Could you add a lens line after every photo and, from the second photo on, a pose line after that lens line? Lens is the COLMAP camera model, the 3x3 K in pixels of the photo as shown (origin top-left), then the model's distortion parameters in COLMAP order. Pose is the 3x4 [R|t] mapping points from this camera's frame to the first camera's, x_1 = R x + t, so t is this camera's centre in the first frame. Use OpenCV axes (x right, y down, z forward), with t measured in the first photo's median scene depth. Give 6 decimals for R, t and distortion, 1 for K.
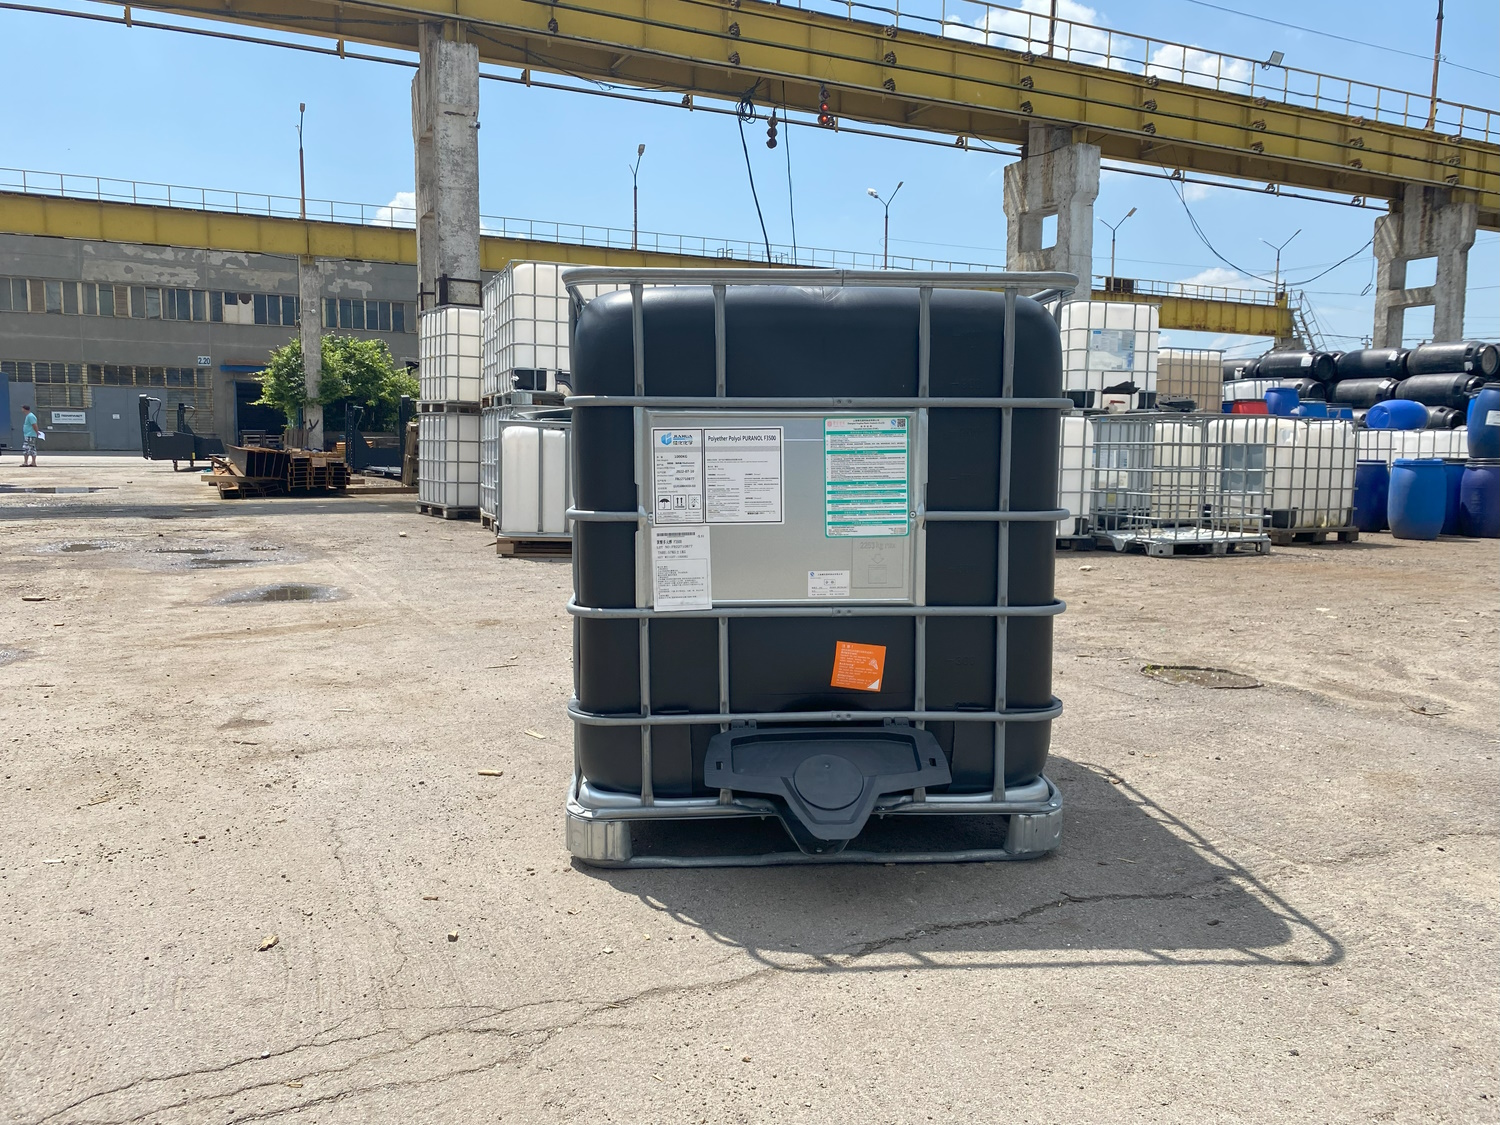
lens RADIAL K [[1140.9, 0, 754.8], [0, 1140.9, 527.9], [0, 0, 1]] dist [0.006525, 0.003851]
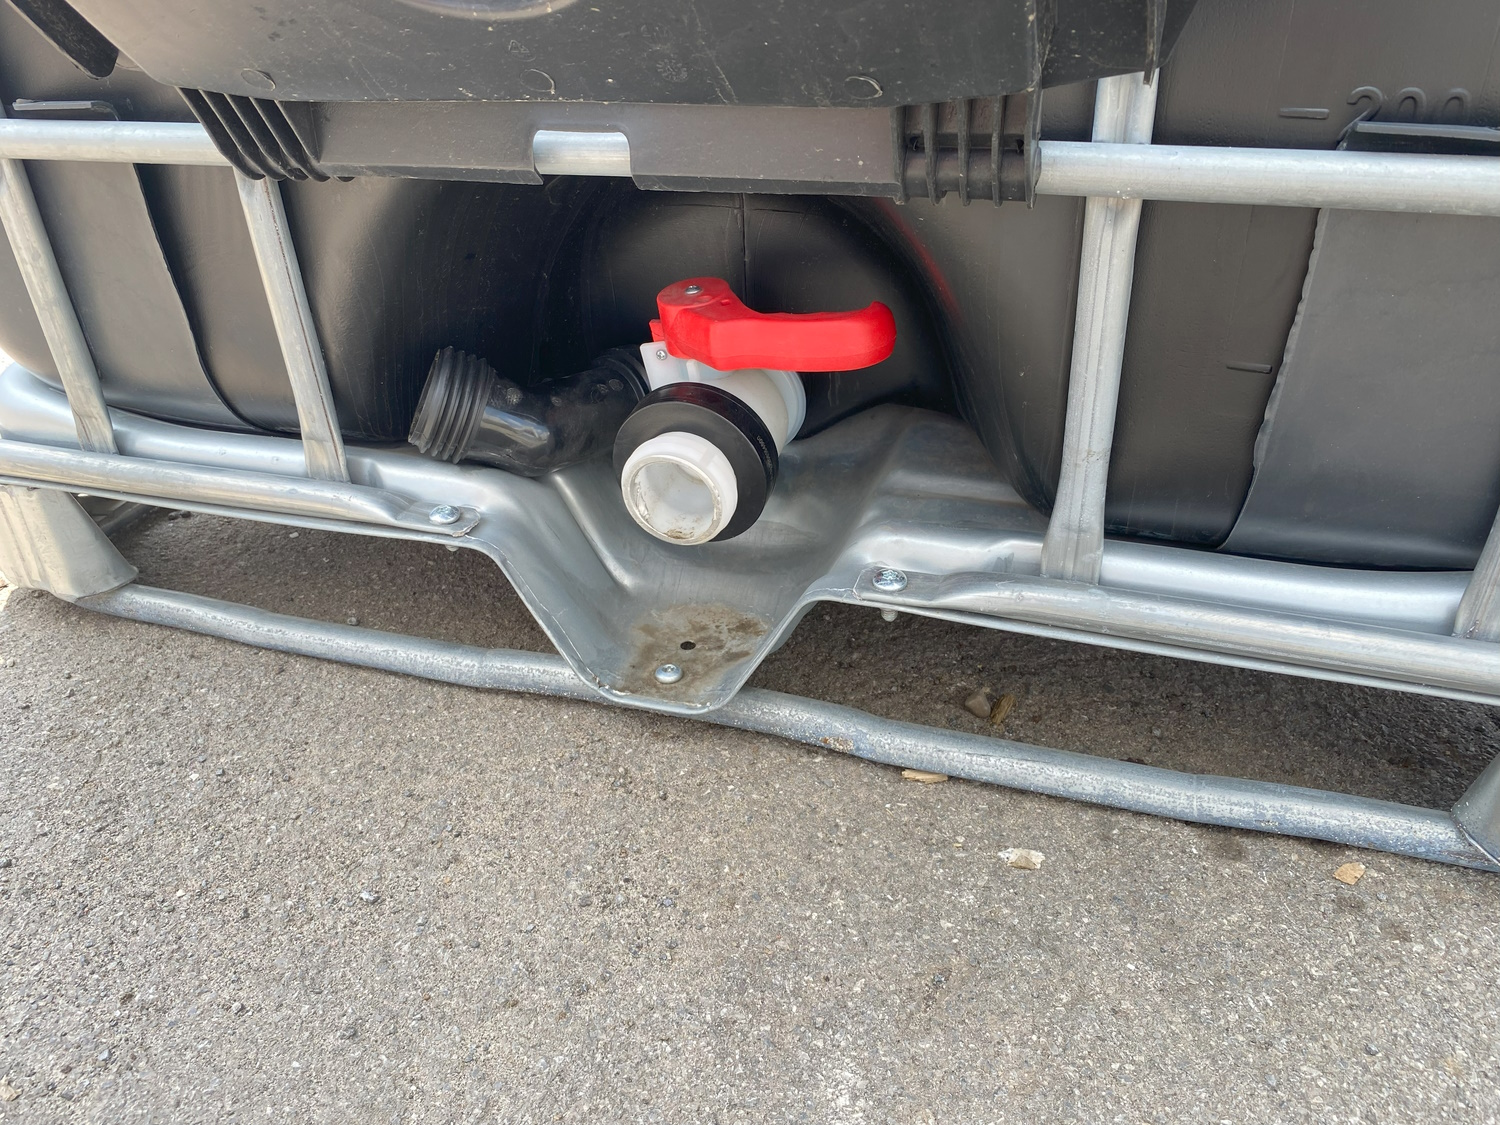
lens RADIAL K [[1128.4, 0, 750.0], [0, 1128.4, 562.5], [0, 0, 1]] dist [0.002036, 0.001840]
pose [[0.921579, 0.159420, -0.353945, 0.169408], [0.016736, 0.894618, 0.446518, 0.144905], [0.387829, -0.417426, 0.821793, 0.824789]]
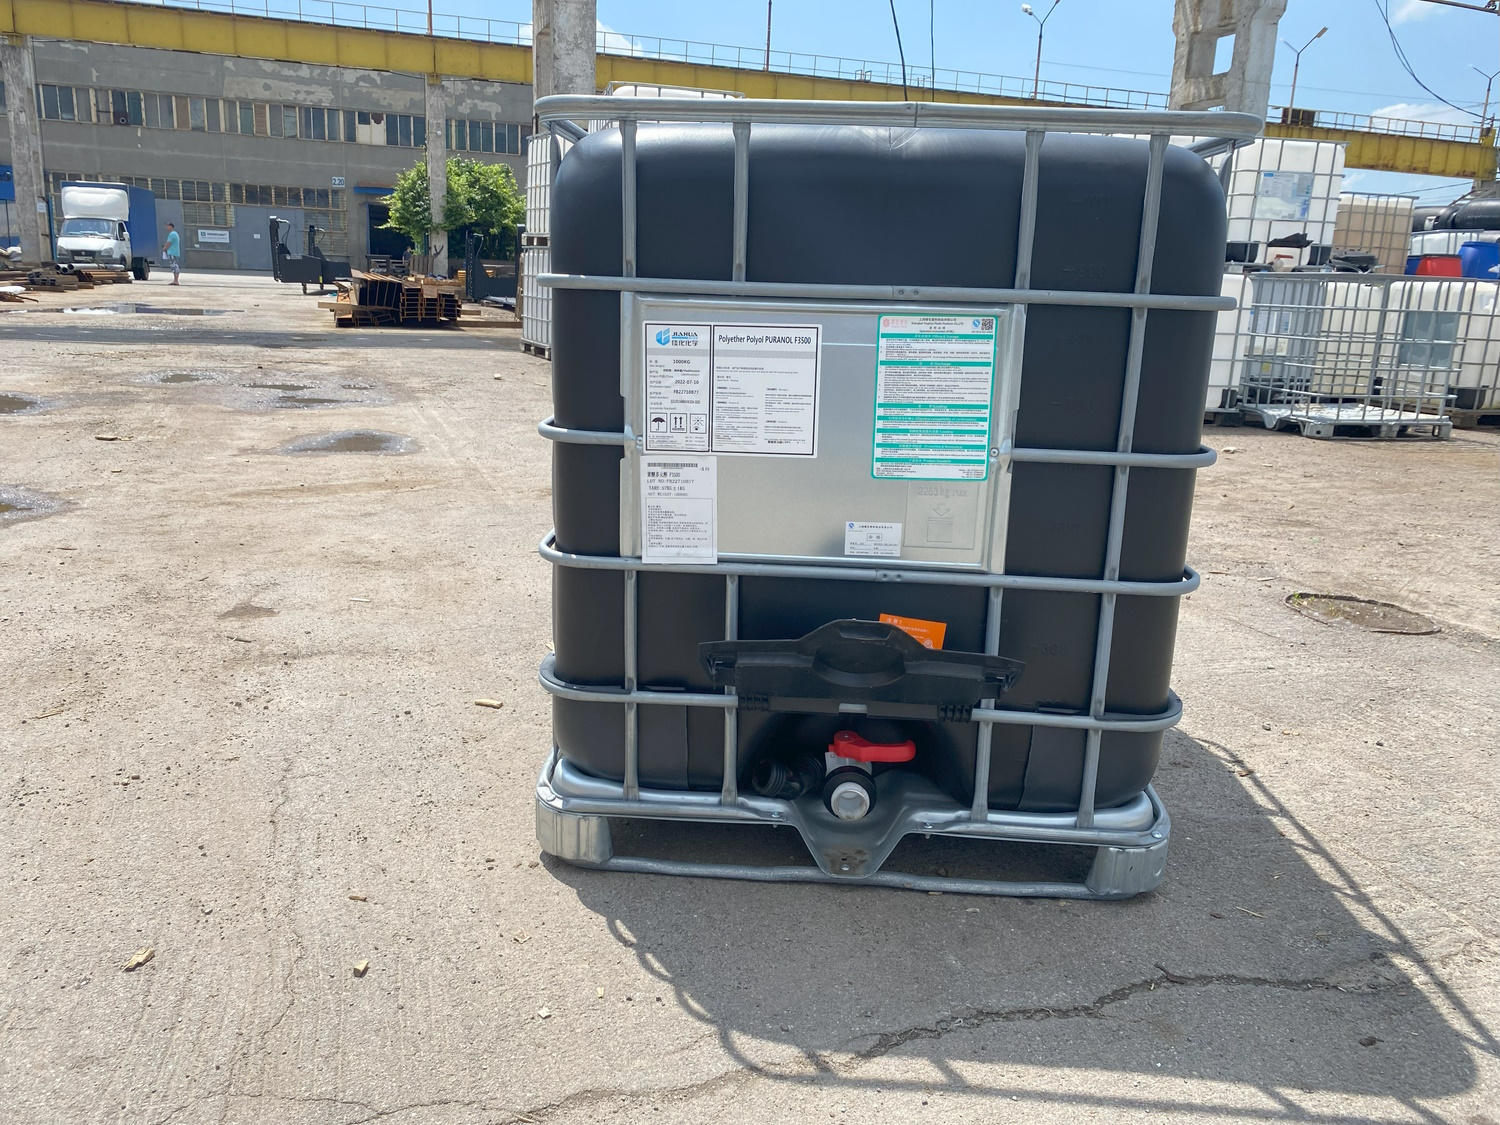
lens RADIAL K [[1146.5, 0, 738.4], [0, 1146.5, 525.2], [0, 0, 1]] dist [0.002811, 0.007760]
pose [[0.991837, 0.055524, -0.114790, 0.062577], [-0.039276, 0.989478, 0.139252, -0.061505], [0.121314, -0.133607, 0.983581, 0.248570]]
